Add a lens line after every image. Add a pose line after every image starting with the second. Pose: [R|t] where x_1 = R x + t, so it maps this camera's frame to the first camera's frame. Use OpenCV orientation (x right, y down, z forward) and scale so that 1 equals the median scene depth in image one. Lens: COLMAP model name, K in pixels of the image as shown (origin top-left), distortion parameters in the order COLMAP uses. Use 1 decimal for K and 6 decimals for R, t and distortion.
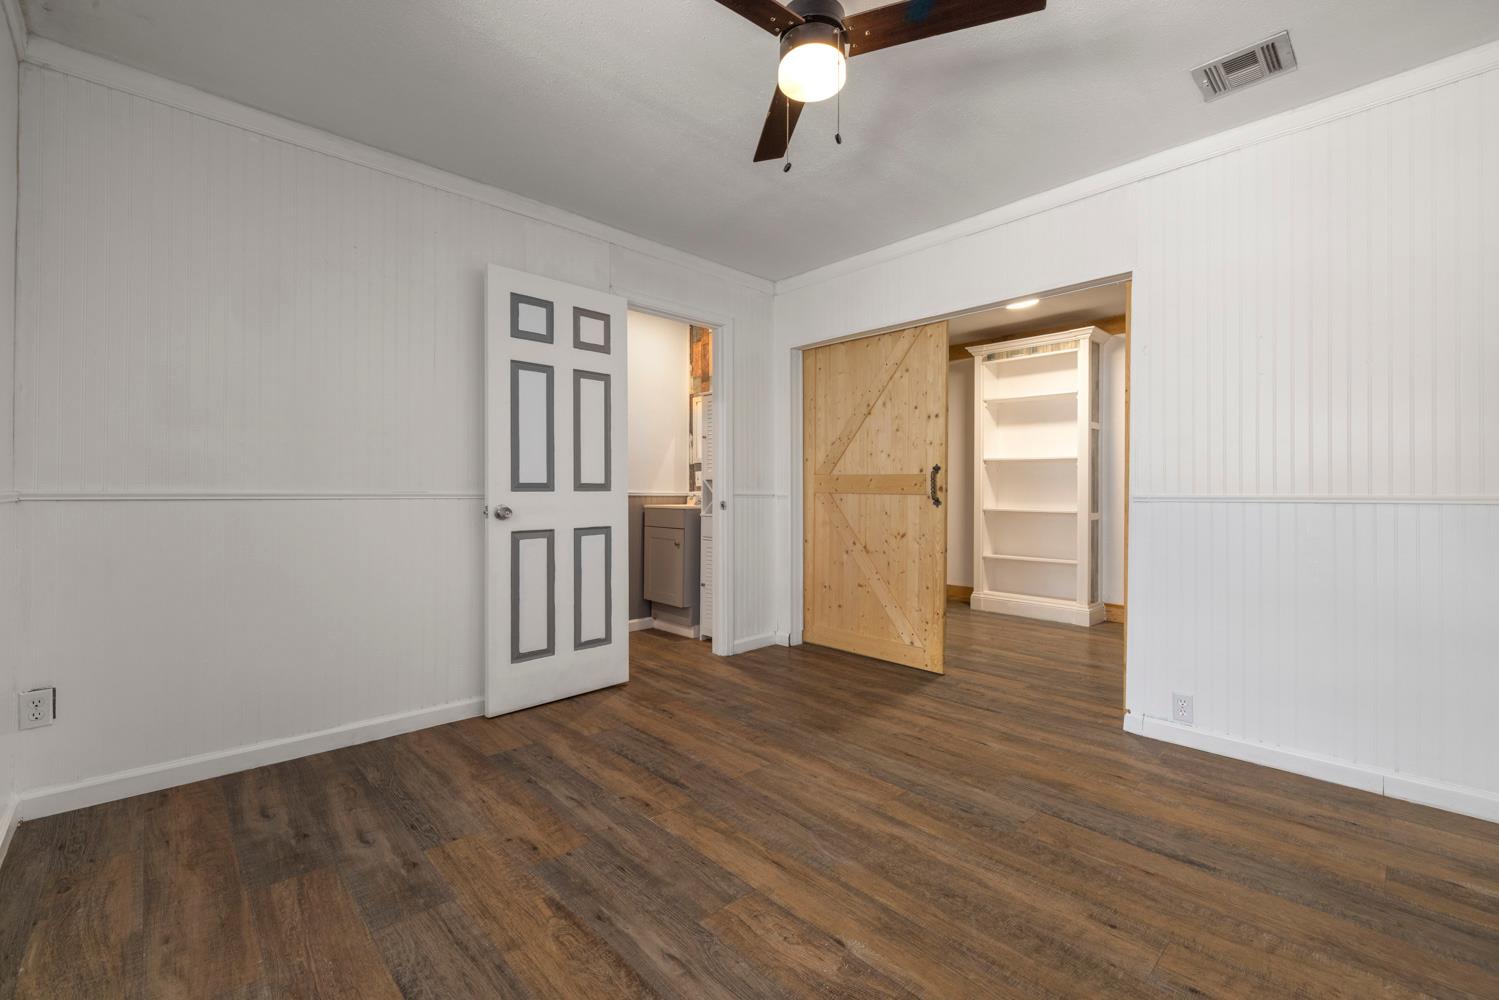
lens RADIAL K [[642.4, 0, 755.6], [0, 642.4, 494.8], [0, 0, 1]] dist [-0.000160, 0.000729]
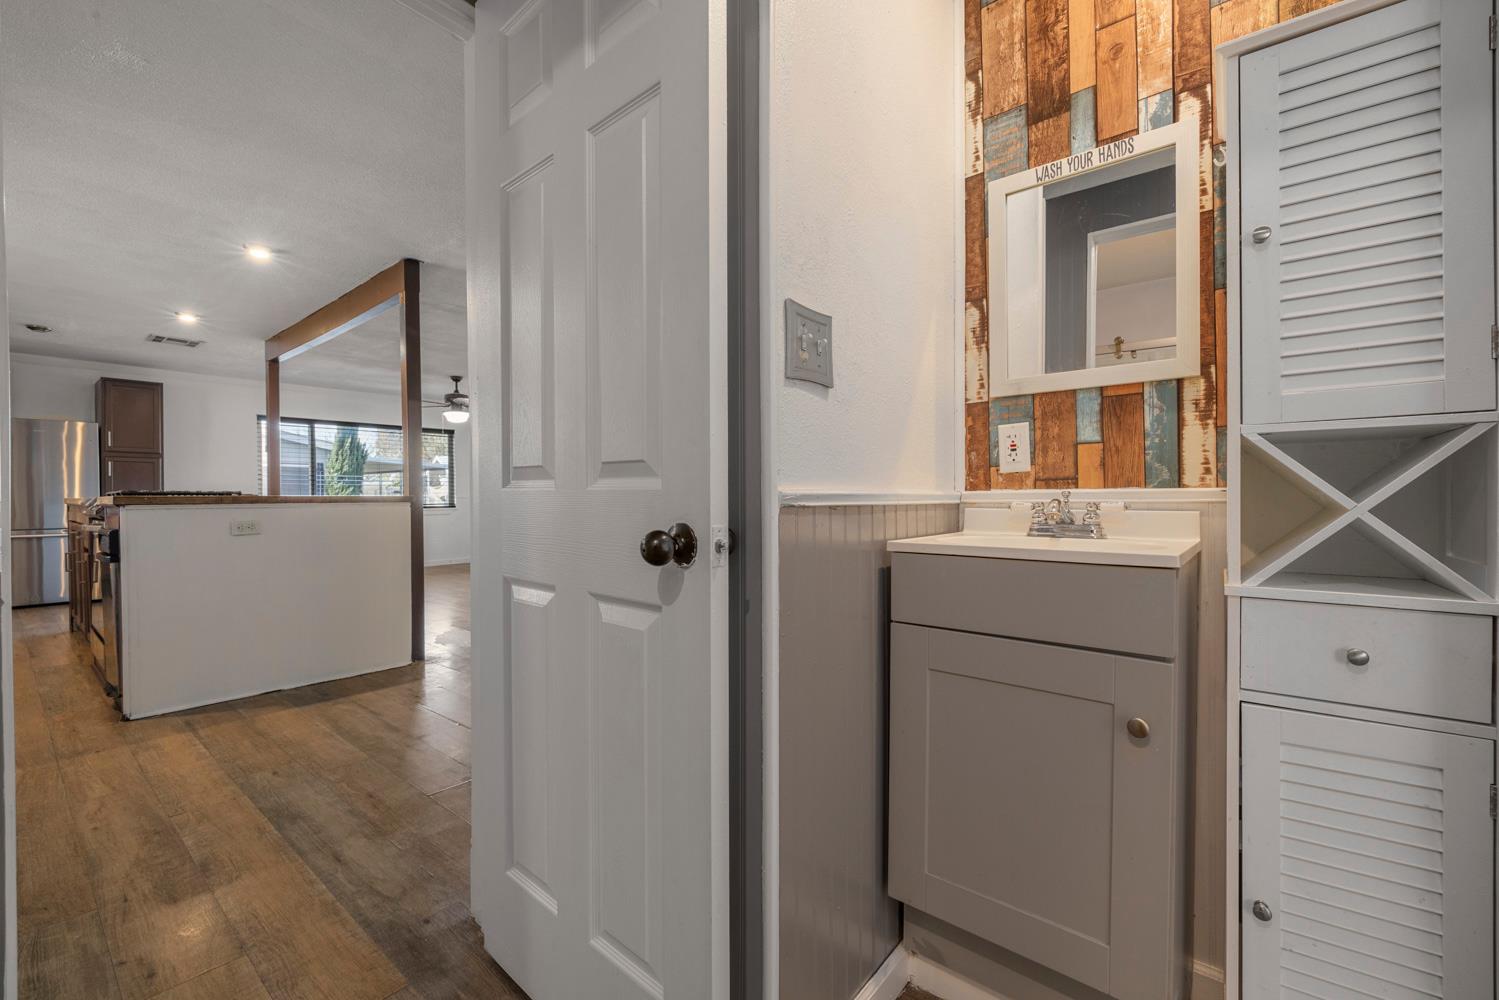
lens RADIAL K [[642.4, 0, 751.7], [0, 642.4, 495.9], [0, 0, 1]] dist [-0.000160, 0.000729]
pose [[0.991882, -0.004099, 0.127095, -0.247818], [0.004765, 0.999976, -0.004938, -0.001358], [-0.127072, 0.005504, 0.991878, 0.712131]]
